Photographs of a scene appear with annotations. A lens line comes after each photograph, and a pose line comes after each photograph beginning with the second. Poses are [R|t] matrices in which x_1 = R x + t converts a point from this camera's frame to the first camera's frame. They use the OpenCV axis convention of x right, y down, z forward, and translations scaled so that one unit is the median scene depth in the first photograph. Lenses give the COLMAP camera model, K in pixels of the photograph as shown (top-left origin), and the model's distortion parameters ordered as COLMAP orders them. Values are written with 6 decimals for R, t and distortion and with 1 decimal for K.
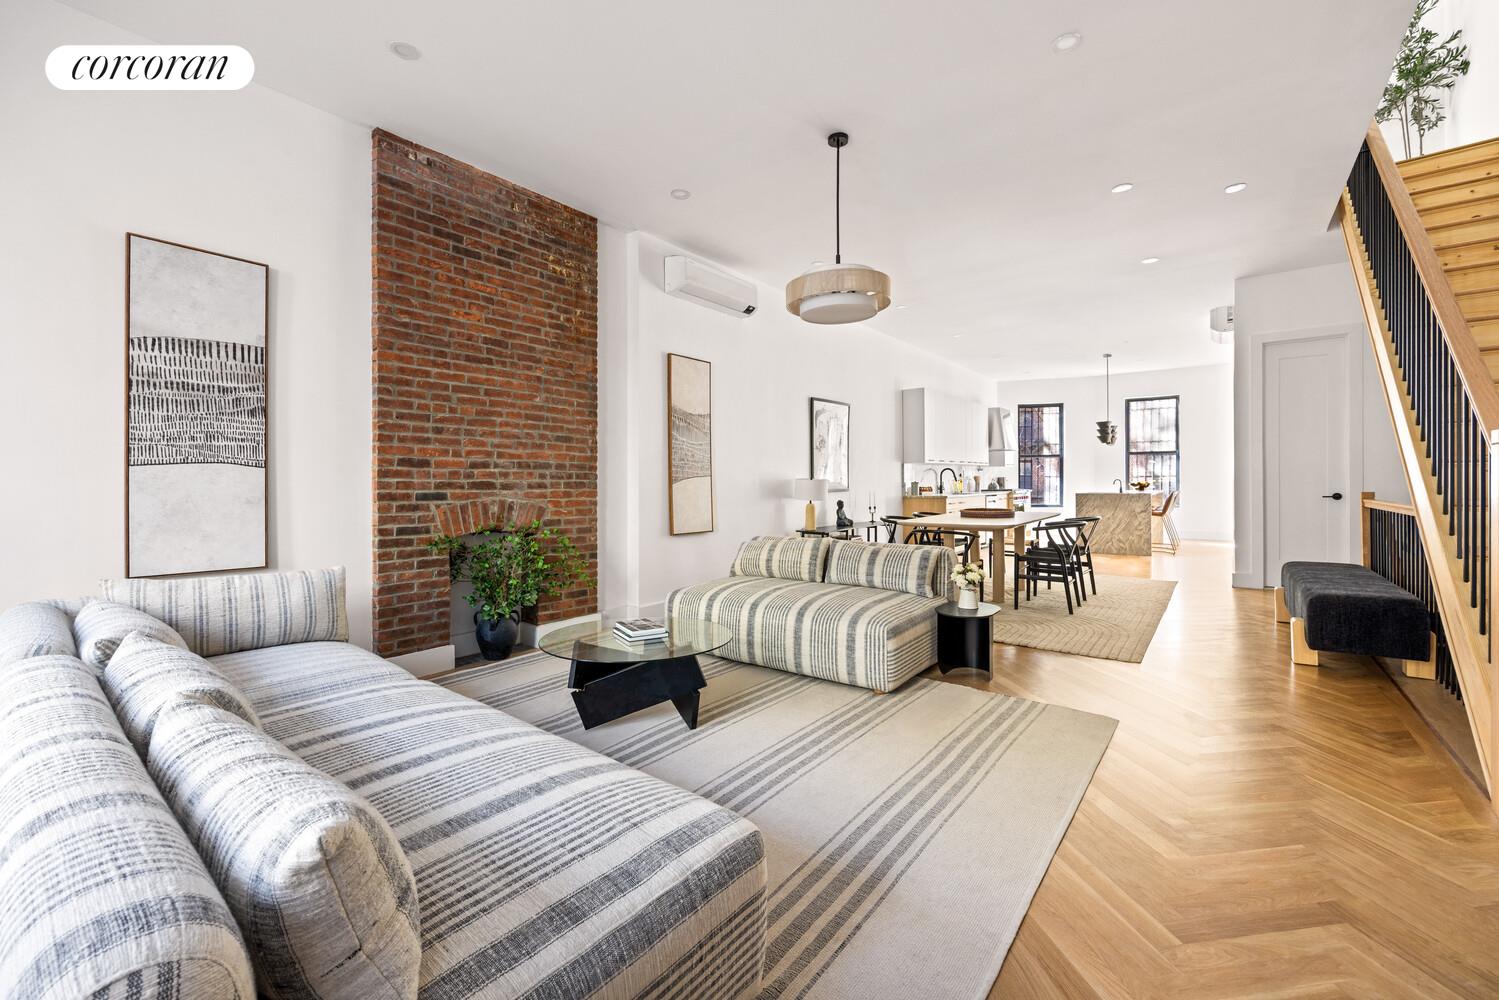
lens RADIAL K [[594.2, 0, 755.0], [0, 594.2, 499.0], [0, 0, 1]] dist [0.002211, 0.000072]
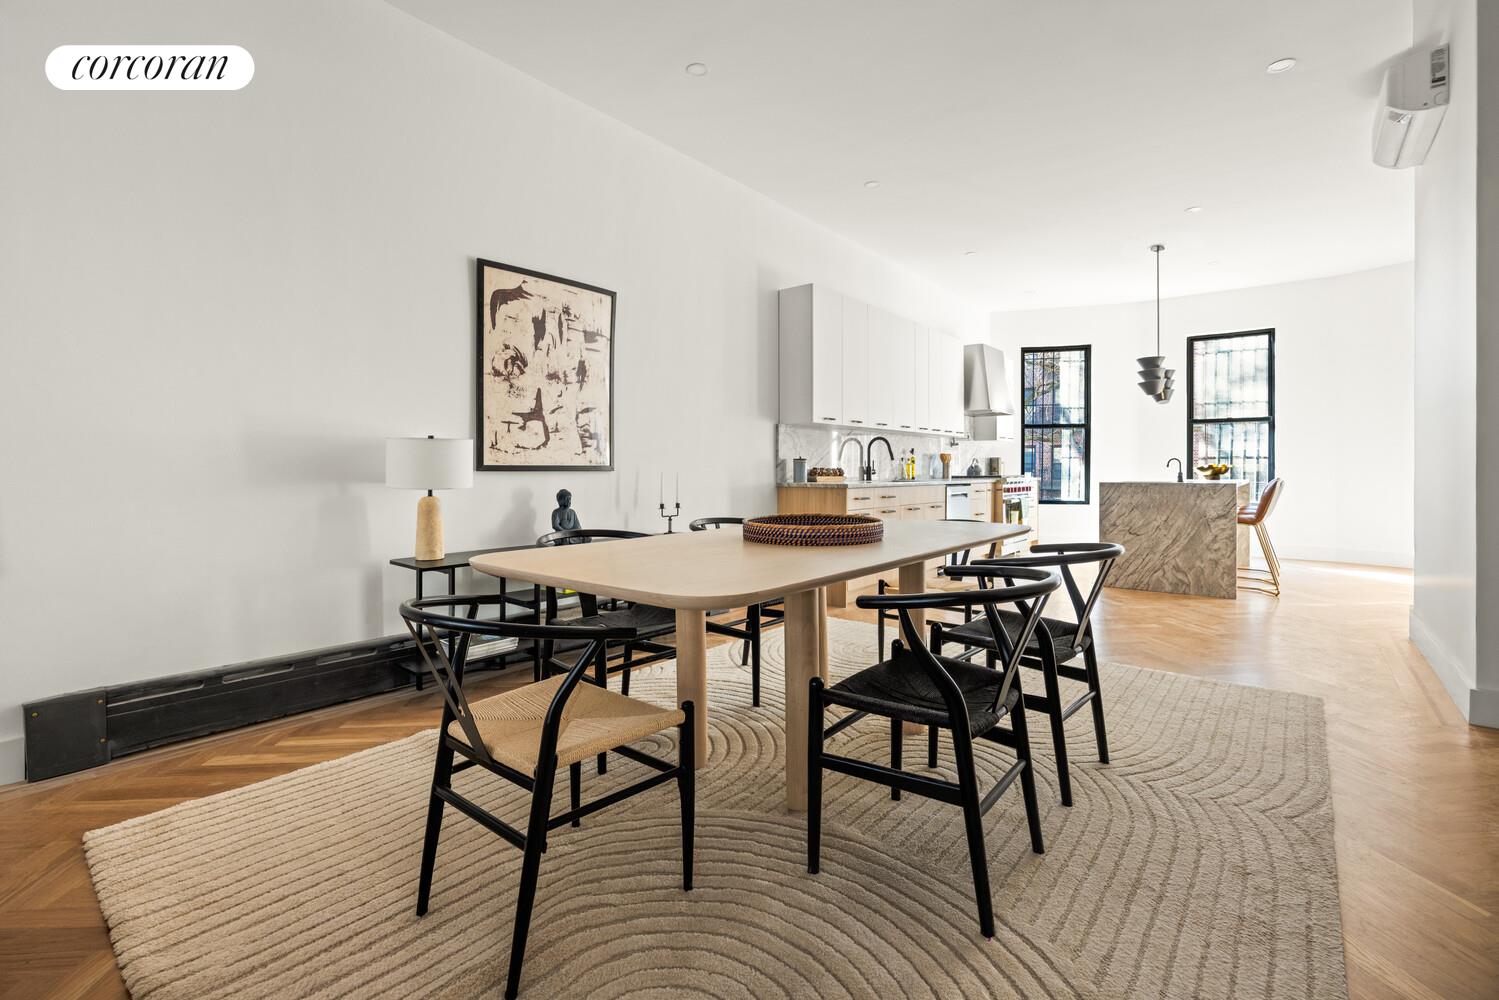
lens RADIAL K [[656.6, 0, 744.3], [0, 656.6, 485.7], [0, 0, 1]] dist [-0.005118, -0.000203]
pose [[0.999409, 0.008788, -0.033246, 0.189485], [-0.008950, 0.999949, -0.004726, -0.000130], [0.033203, 0.005021, 0.999436, 0.310640]]
